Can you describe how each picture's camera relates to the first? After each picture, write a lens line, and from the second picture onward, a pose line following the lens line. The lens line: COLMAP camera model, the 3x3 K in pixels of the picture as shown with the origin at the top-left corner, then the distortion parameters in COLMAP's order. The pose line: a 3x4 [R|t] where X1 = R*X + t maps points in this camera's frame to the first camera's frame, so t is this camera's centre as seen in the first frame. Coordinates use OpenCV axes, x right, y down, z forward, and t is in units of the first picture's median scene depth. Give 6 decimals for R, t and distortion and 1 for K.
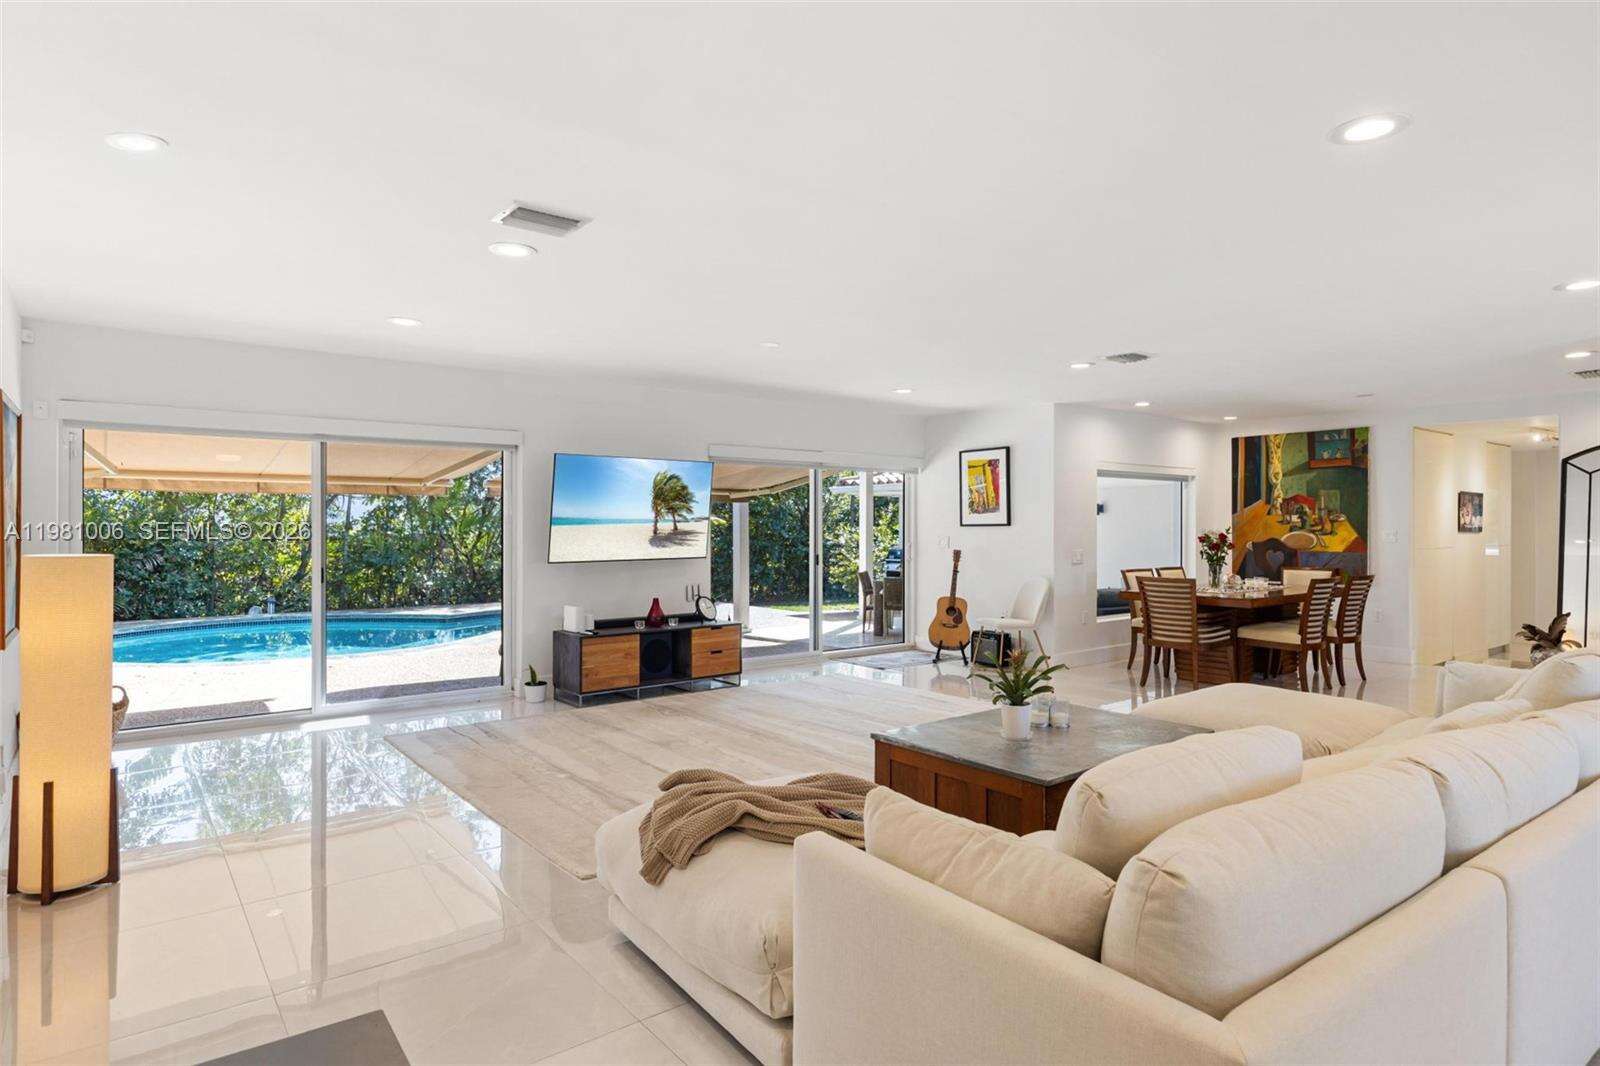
lens RADIAL K [[882.0, 0, 800.9], [0, 882.0, 524.6], [0, 0, 1]] dist [0.001049, 0.000426]
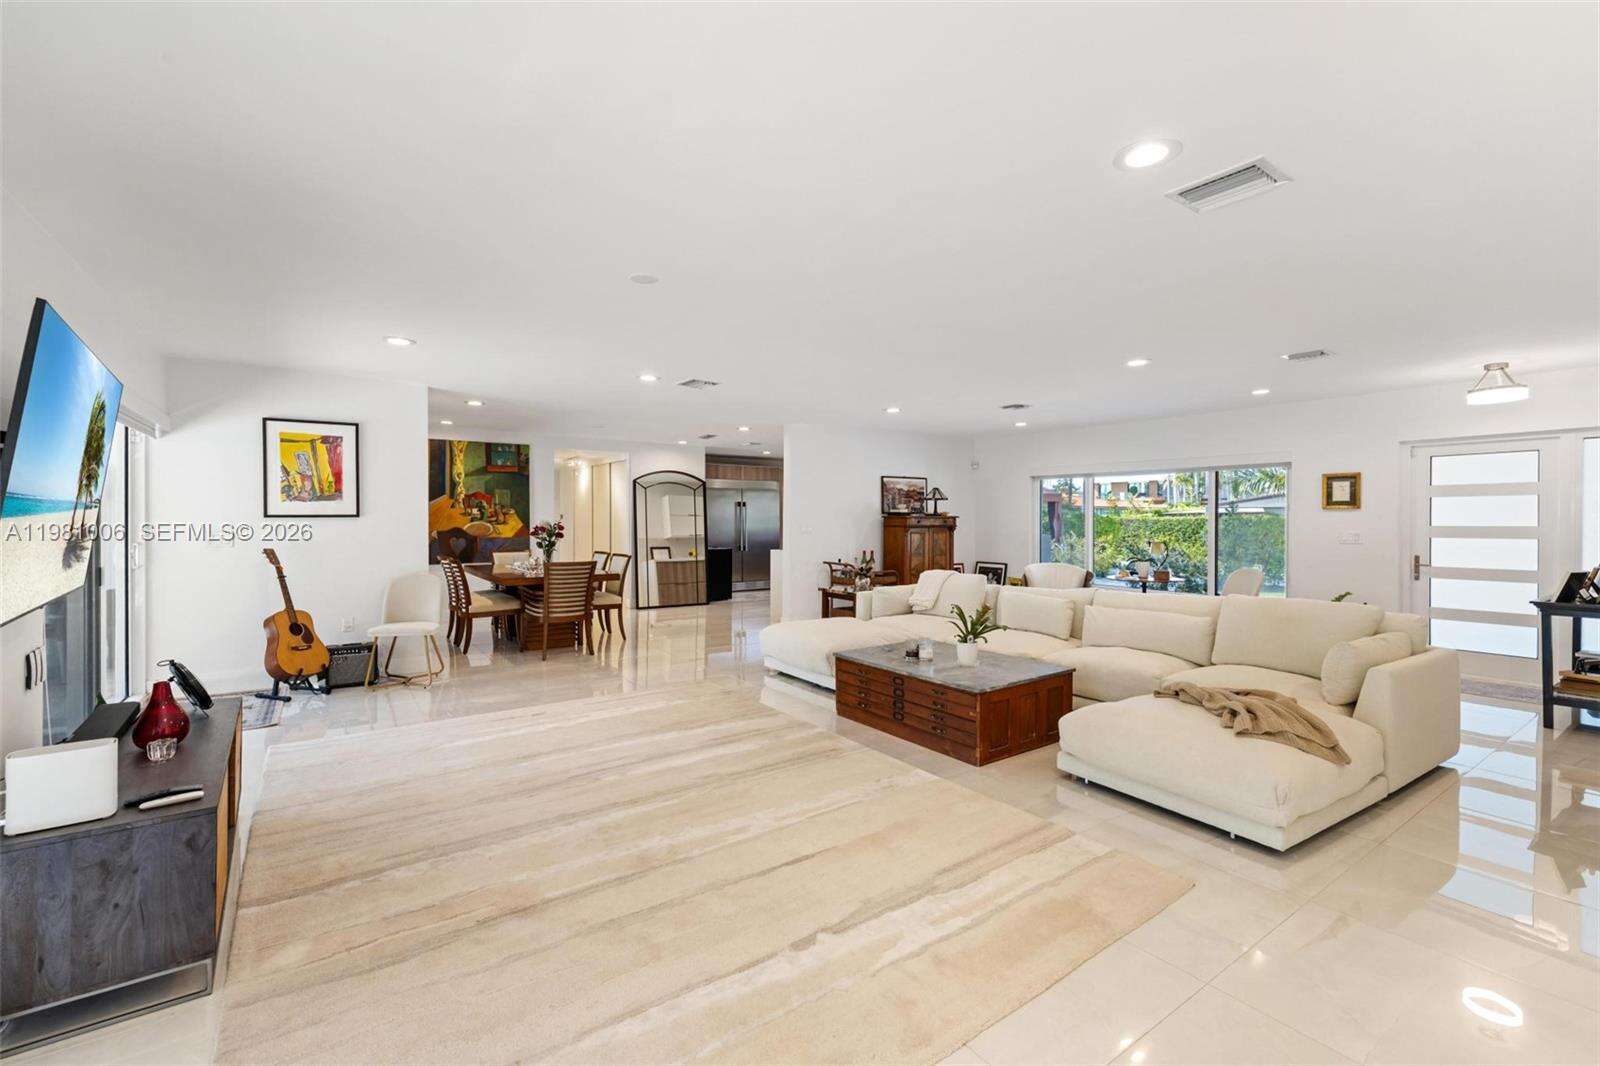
lens RADIAL K [[681.6, 0, 792.9], [0, 681.6, 521.9], [0, 0, 1]] dist [-0.001099, 0.000034]
pose [[0.055194, -0.006112, 0.998457, -0.392296], [-0.004244, 0.999971, 0.006356, 0.000045], [-0.998467, -0.004588, 0.055167, 0.539301]]
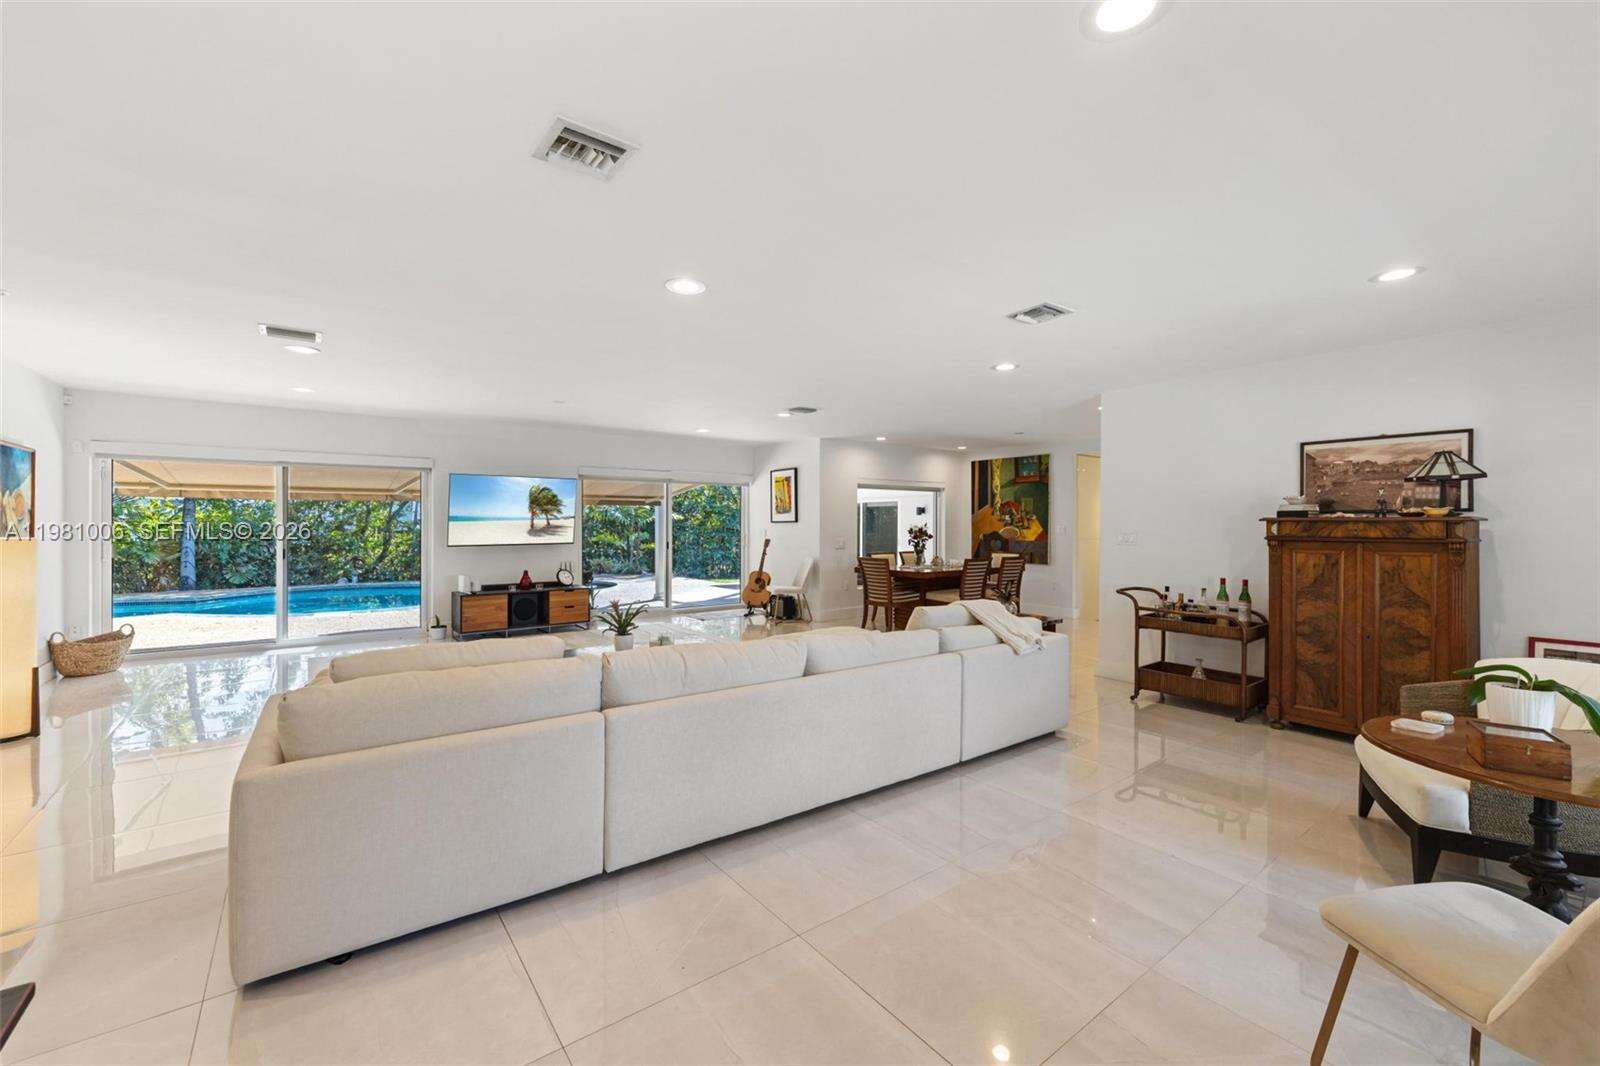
lens RADIAL K [[647.1, 0, 791.9], [0, 647.1, 519.4], [0, 0, 1]] dist [0.000485, 0.000253]
pose [[0.999667, 0.001147, -0.025798, 0.253060], [-0.001255, 0.999990, -0.004189, 0.000981], [0.025793, 0.004220, 0.999658, -0.066917]]
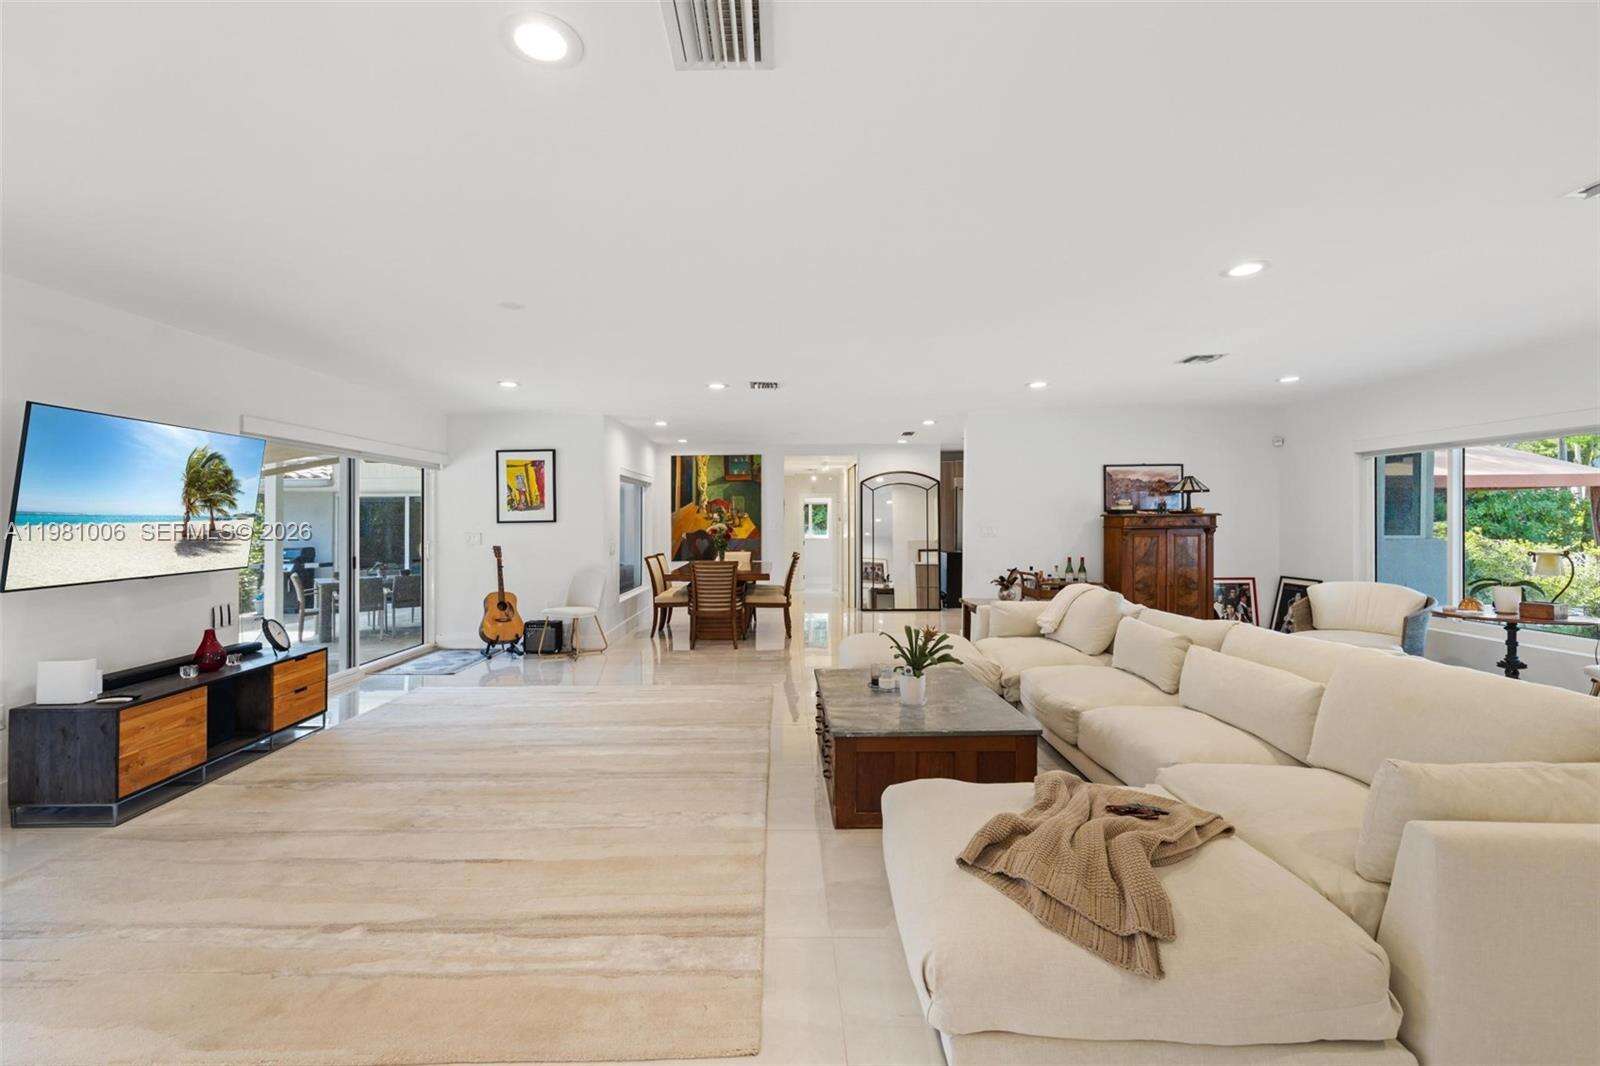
lens RADIAL K [[677.6, 0, 781.2], [0, 677.6, 514.5], [0, 0, 1]] dist [0.001321, 0.000211]
pose [[0.622451, 0.001285, 0.782658, -0.244192], [0.007704, 0.999940, -0.007769, 0.000538], [-0.782621, 0.010865, 0.622403, 0.255544]]
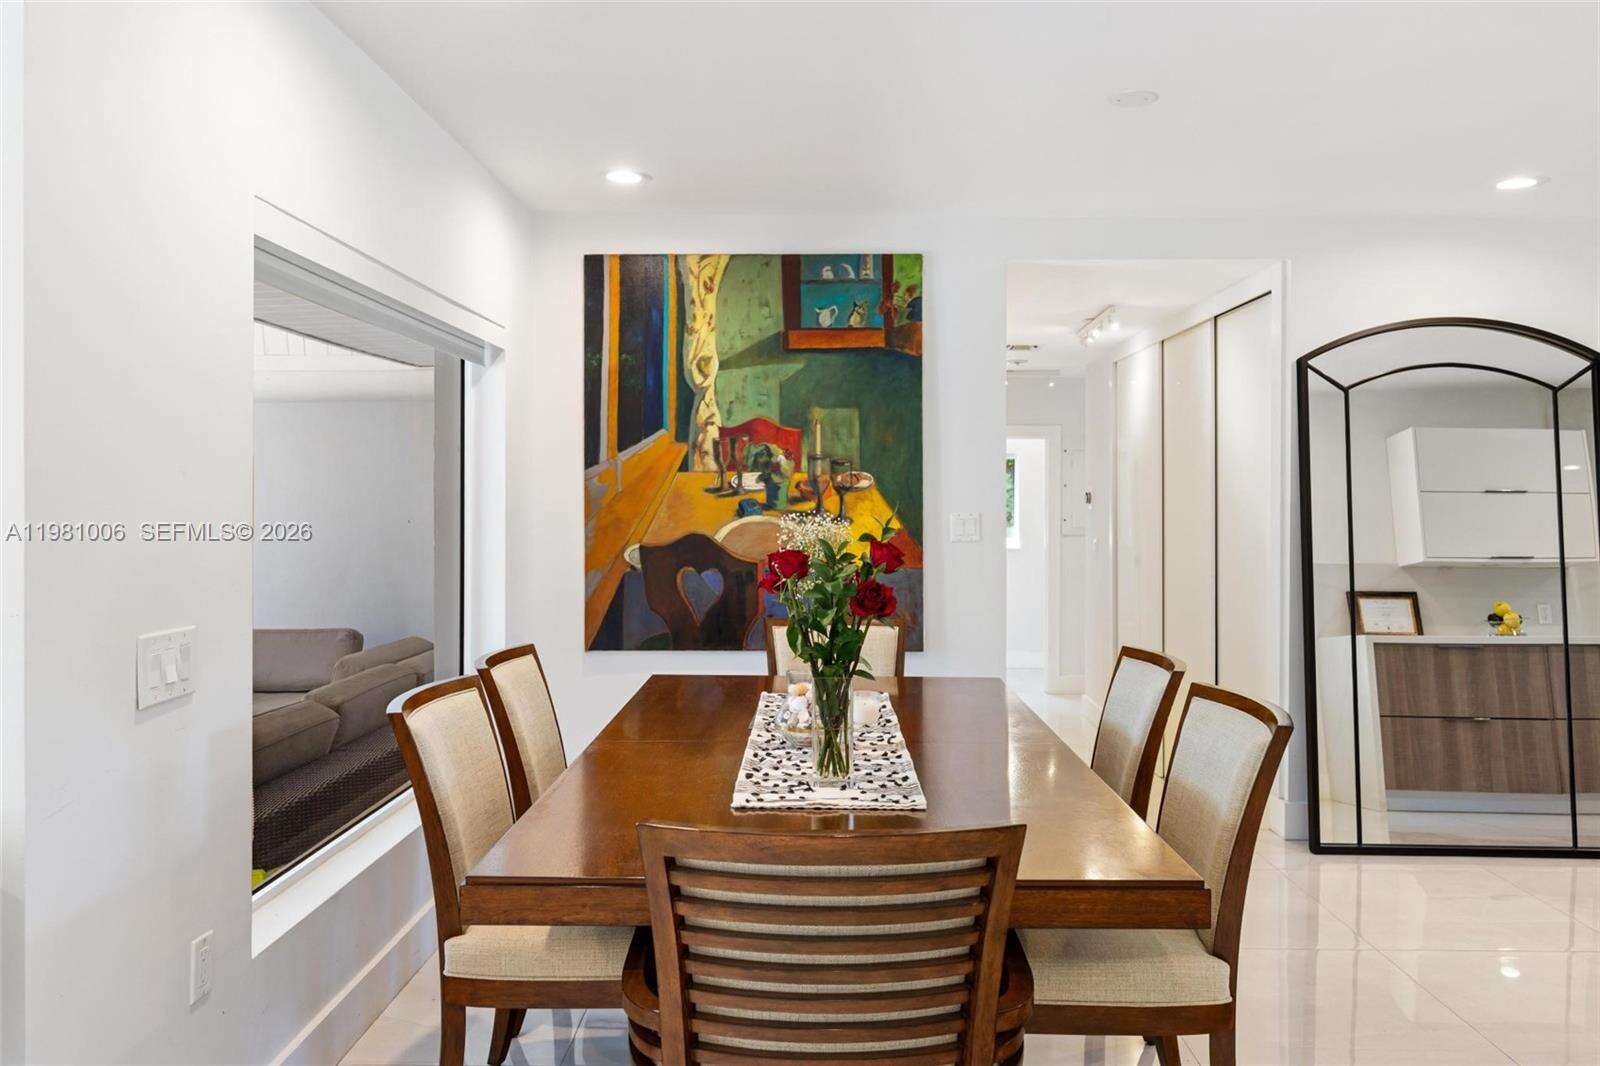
lens RADIAL K [[1138.9, 0, 827.0], [0, 1138.9, 498.7], [0, 0, 1]] dist [0.023992, 0.000475]
pose [[0.621547, -0.002239, 0.783374, 0.212381], [-0.001800, 0.999989, 0.004286, -0.001770], [-0.783375, -0.004074, 0.621536, 0.718723]]
